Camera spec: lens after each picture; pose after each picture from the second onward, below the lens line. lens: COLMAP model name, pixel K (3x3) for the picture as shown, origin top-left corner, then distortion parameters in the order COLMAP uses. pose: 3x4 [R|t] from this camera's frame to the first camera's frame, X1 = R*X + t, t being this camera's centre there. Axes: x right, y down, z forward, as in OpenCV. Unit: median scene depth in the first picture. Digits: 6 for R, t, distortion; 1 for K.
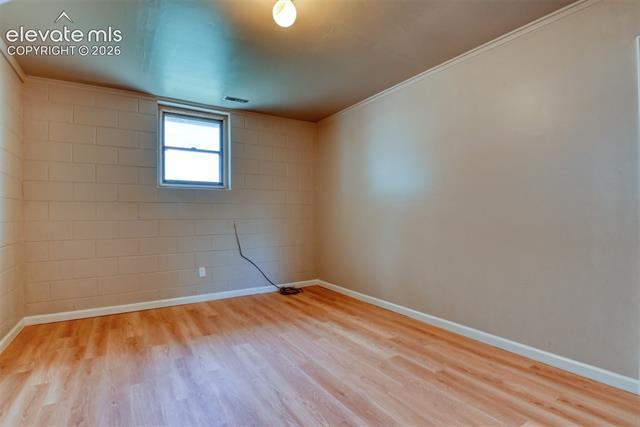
lens RADIAL K [[314.9, 0, 319.1], [0, 314.9, 217.3], [0, 0, 1]] dist [-0.029592, -0.000145]
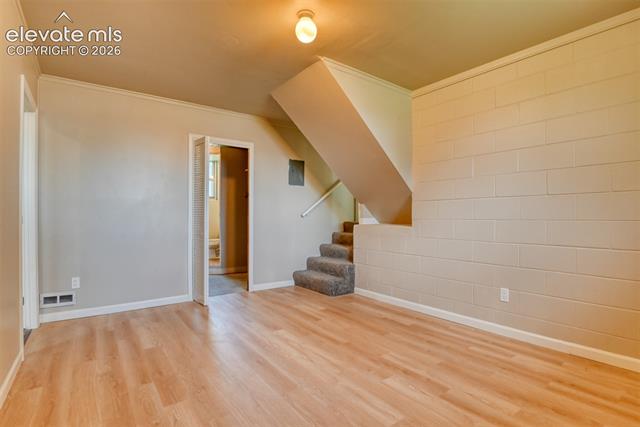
lens RADIAL K [[314.9, 0, 319.1], [0, 314.9, 217.3], [0, 0, 1]] dist [-0.029592, -0.000145]
pose [[-0.997320, 0.008440, -0.072679, -0.067685], [0.008074, 0.999953, 0.005336, -0.005841], [0.072721, 0.004735, -0.997341, 1.947496]]
